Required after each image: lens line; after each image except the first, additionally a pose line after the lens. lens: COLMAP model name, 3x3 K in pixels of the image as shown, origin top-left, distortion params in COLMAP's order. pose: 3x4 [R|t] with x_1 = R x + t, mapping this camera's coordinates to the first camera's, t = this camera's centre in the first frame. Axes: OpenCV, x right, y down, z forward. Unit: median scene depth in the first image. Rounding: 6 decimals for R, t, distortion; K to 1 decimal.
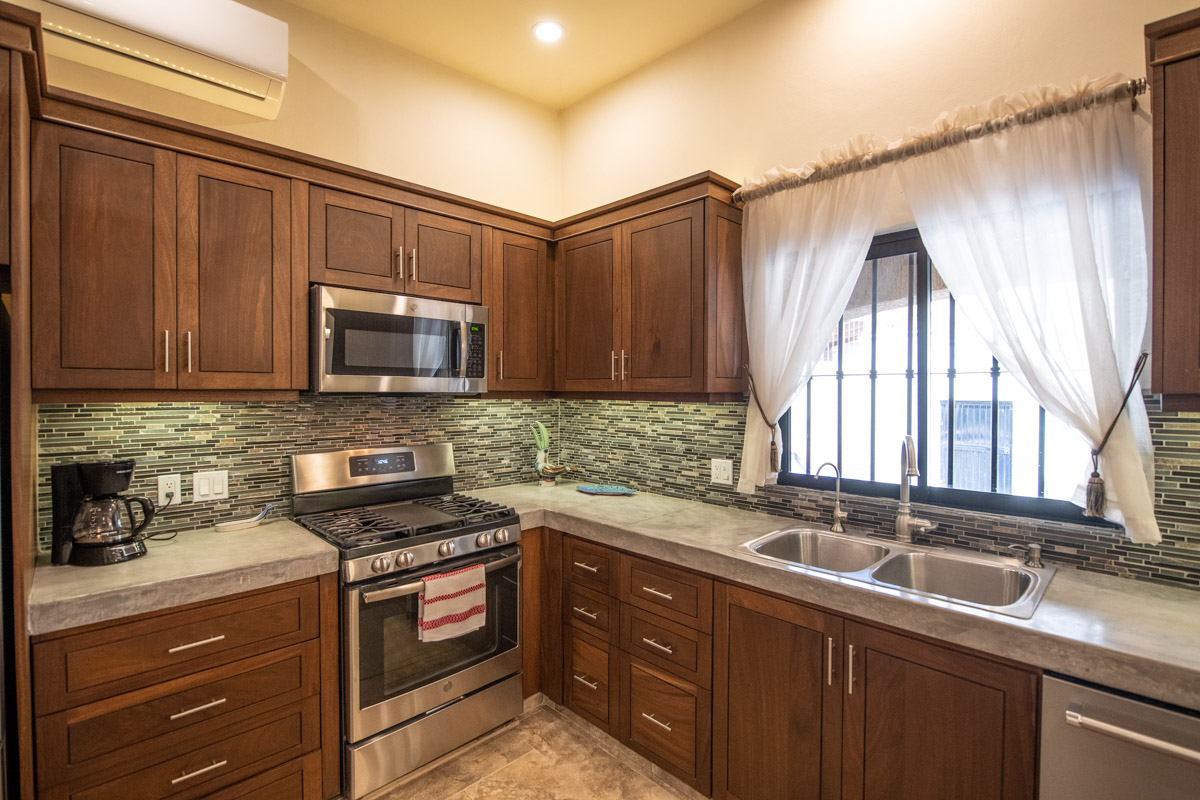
lens RADIAL K [[549.4, 0, 601.7], [0, 549.4, 396.7], [0, 0, 1]] dist [-0.009702, -0.001071]
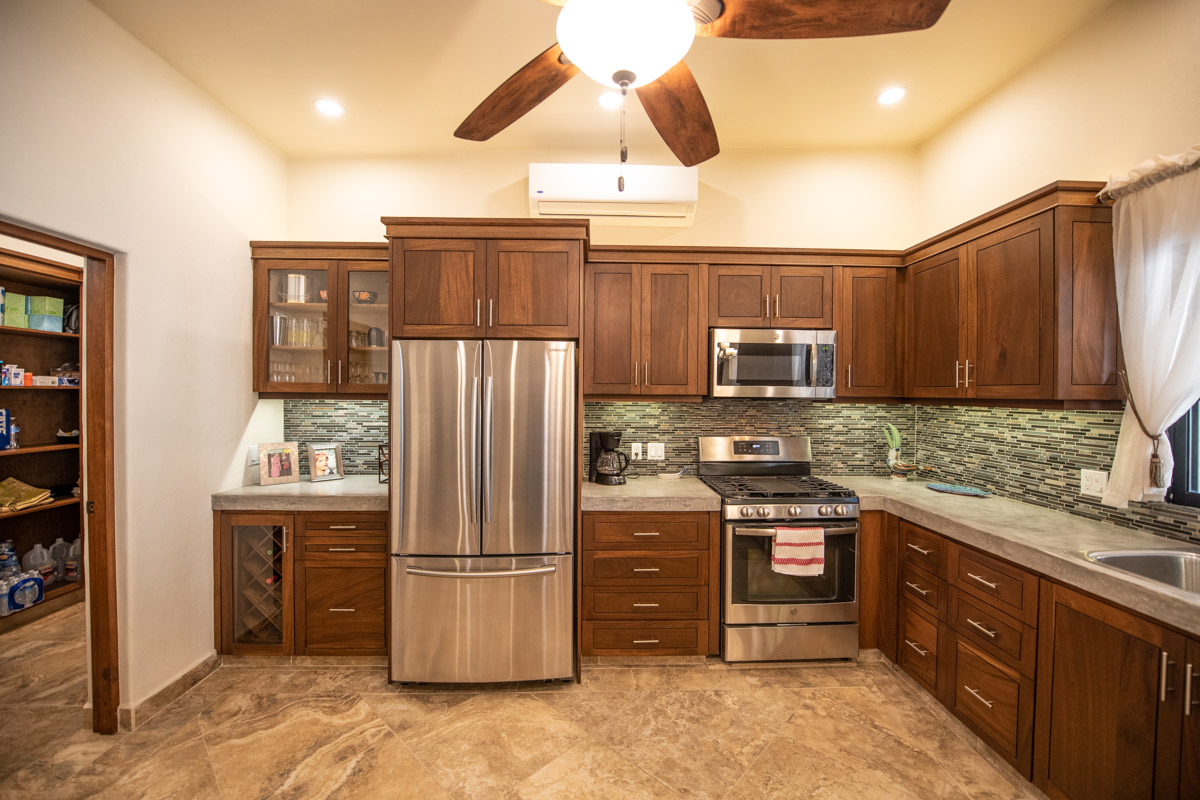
lens RADIAL K [[480.6, 0, 601.5], [0, 480.6, 396.9], [0, 0, 1]] dist [-0.013489, -0.002521]
pose [[0.732304, 0.006527, -0.680947, 0.171488], [-0.013447, 0.999898, -0.004878, 0.002924], [0.680845, 0.012729, 0.732317, -0.205142]]
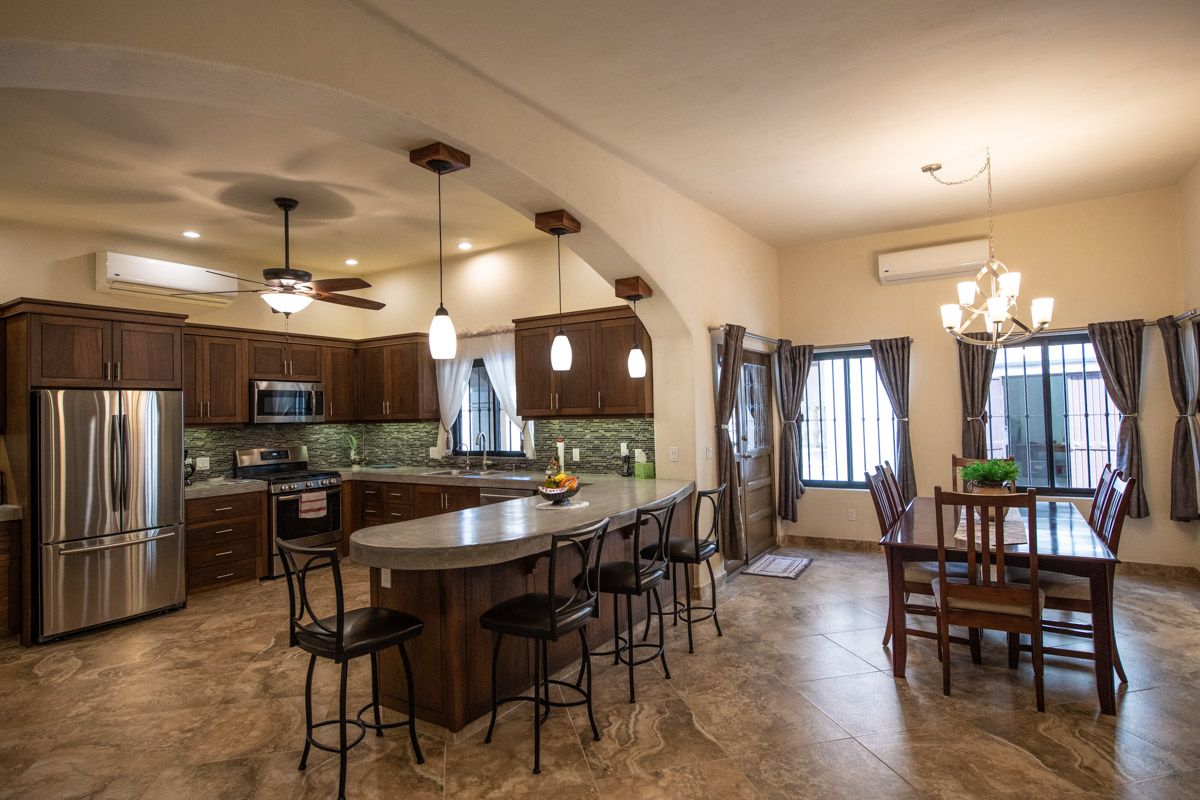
lens RADIAL K [[625.7, 0, 600.4], [0, 625.7, 396.6], [0, 0, 1]] dist [-0.004785, -0.001010]
pose [[0.972335, -0.020562, 0.232682, 0.336648], [0.030289, 0.998807, -0.038310, 0.025784], [-0.231617, 0.044298, 0.971798, -2.000645]]
